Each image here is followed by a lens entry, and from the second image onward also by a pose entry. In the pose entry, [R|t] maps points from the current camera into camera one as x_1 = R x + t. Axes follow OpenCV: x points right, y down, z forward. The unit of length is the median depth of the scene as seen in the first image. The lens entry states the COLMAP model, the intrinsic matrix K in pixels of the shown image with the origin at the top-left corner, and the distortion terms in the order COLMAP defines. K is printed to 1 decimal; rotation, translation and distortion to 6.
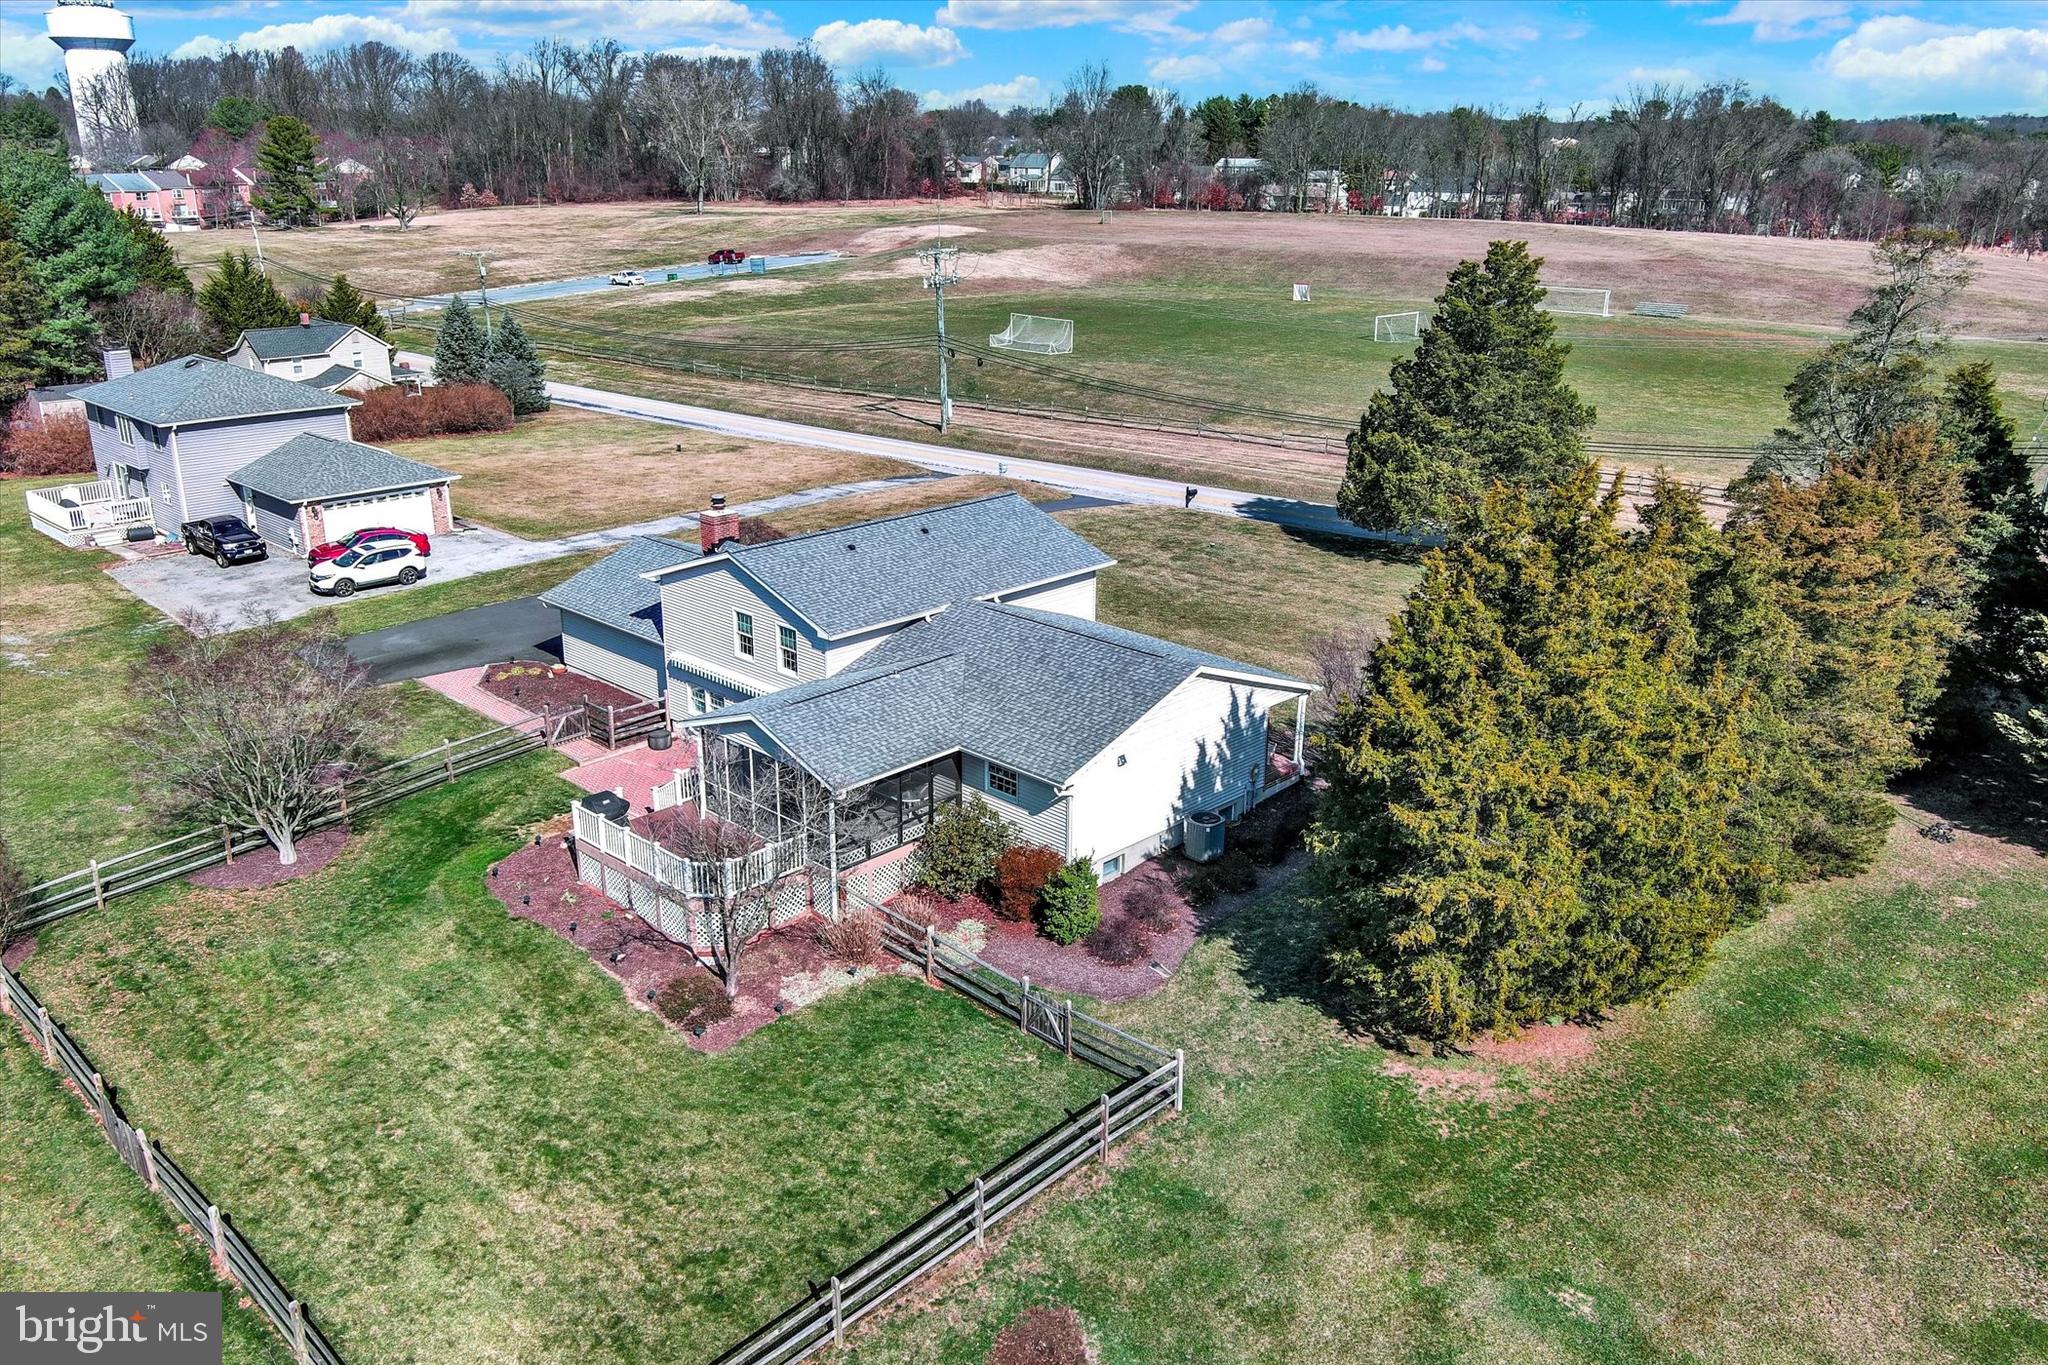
lens RADIAL K [[1620.3, 0, 1024.0], [0, 1620.3, 682.5], [0, 0, 1]] dist [0.012100, 0.000266]
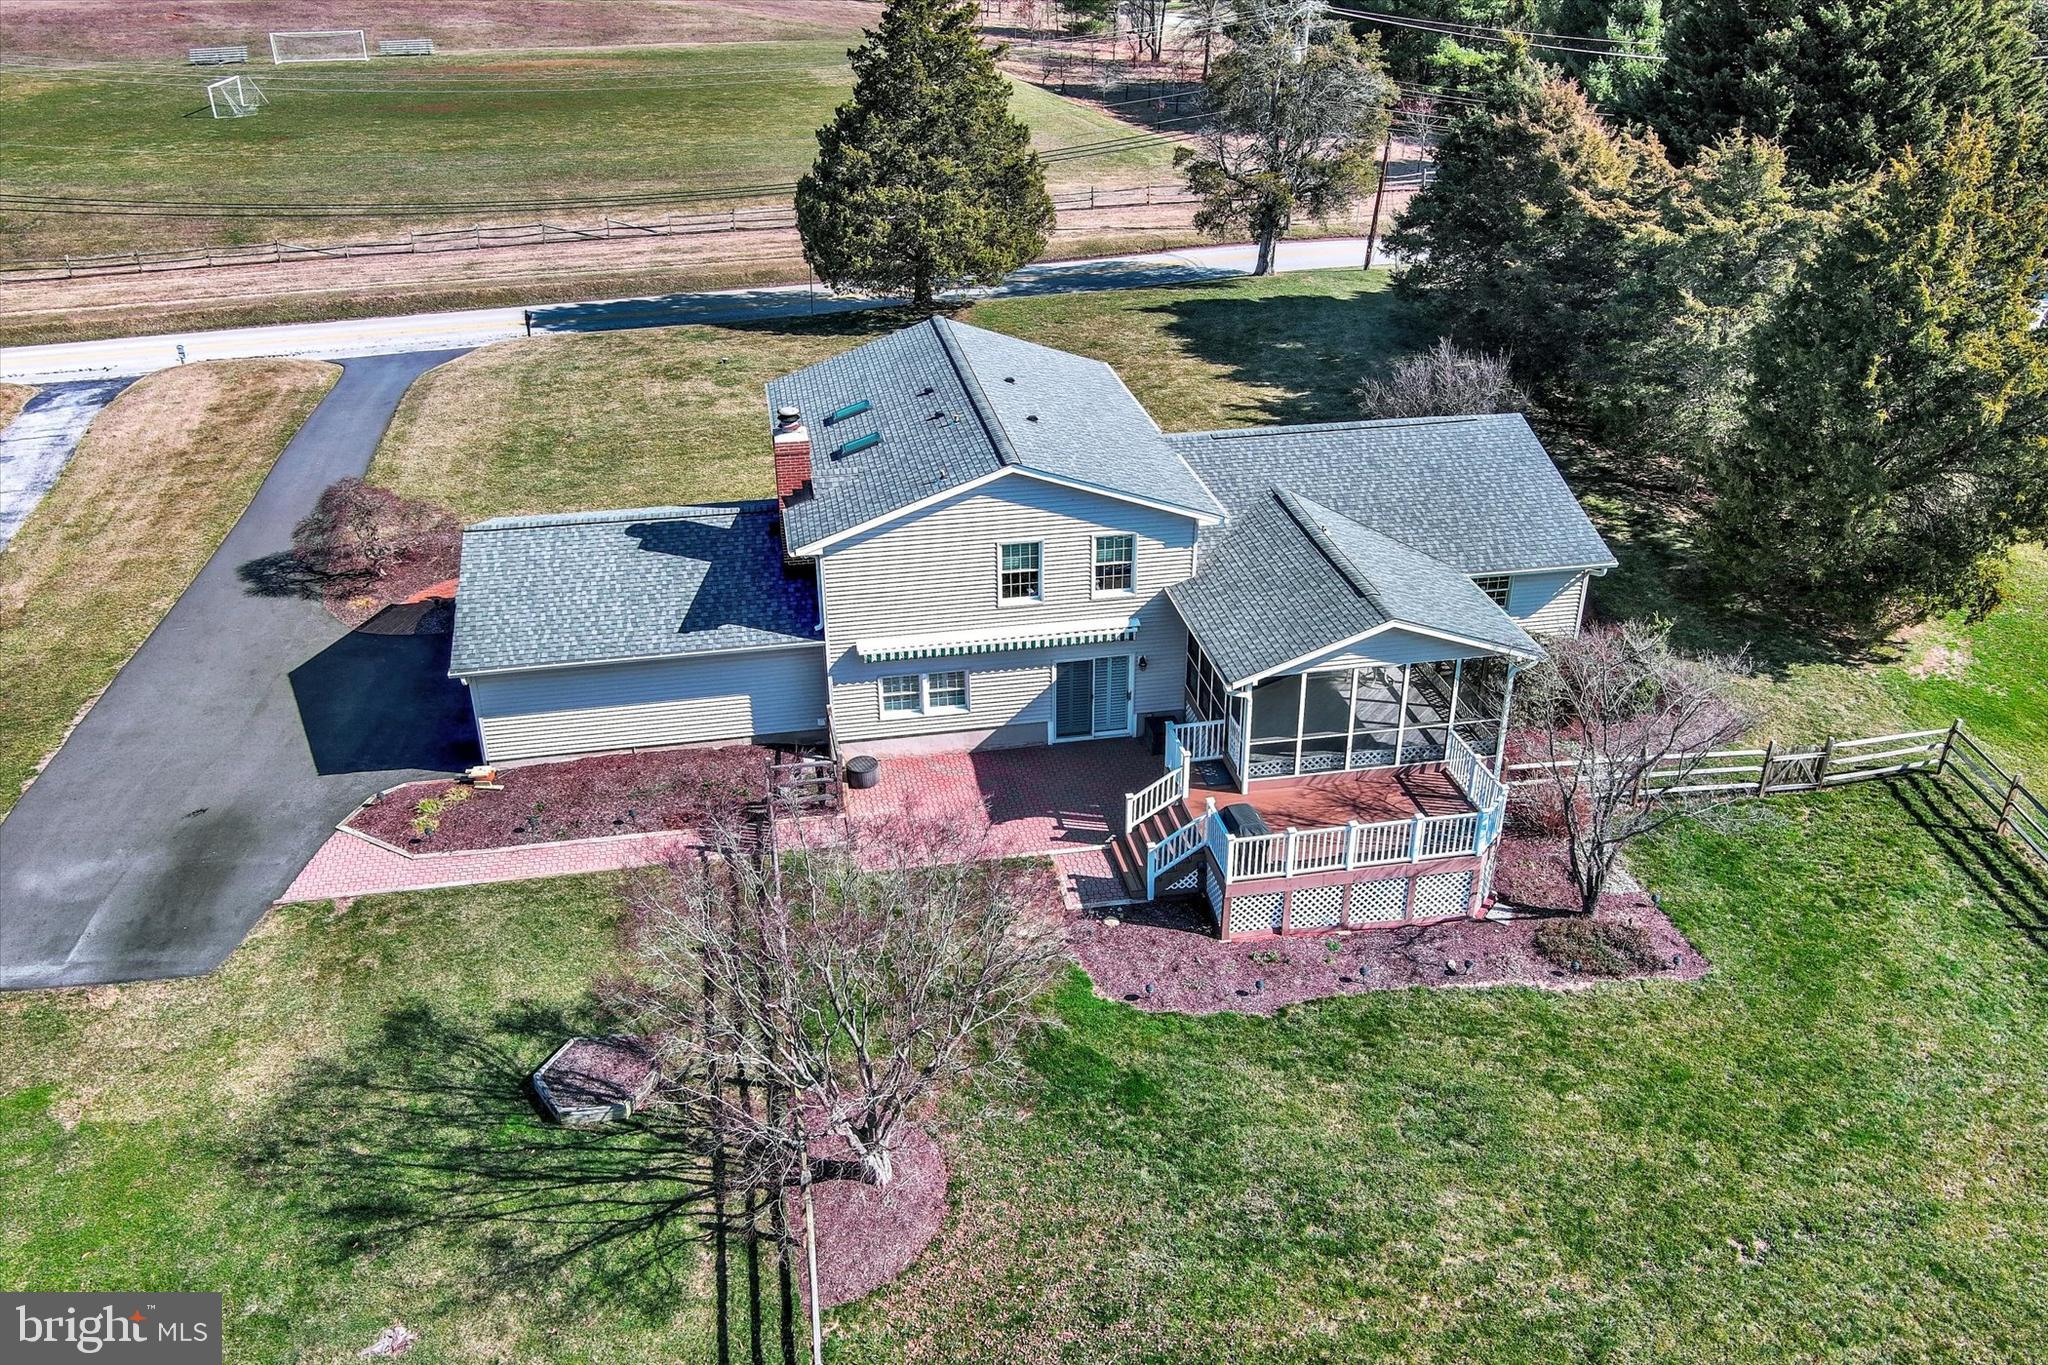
lens RADIAL K [[1599.0, 0, 1024.0], [0, 1599.0, 682.5], [0, 0, 1]] dist [0.024721, -0.051180]
pose [[0.575996, -0.380948, 0.723262, -0.736105], [0.275224, 0.923494, 0.267228, -0.181536], [-0.769728, 0.045137, 0.636774, 0.568139]]
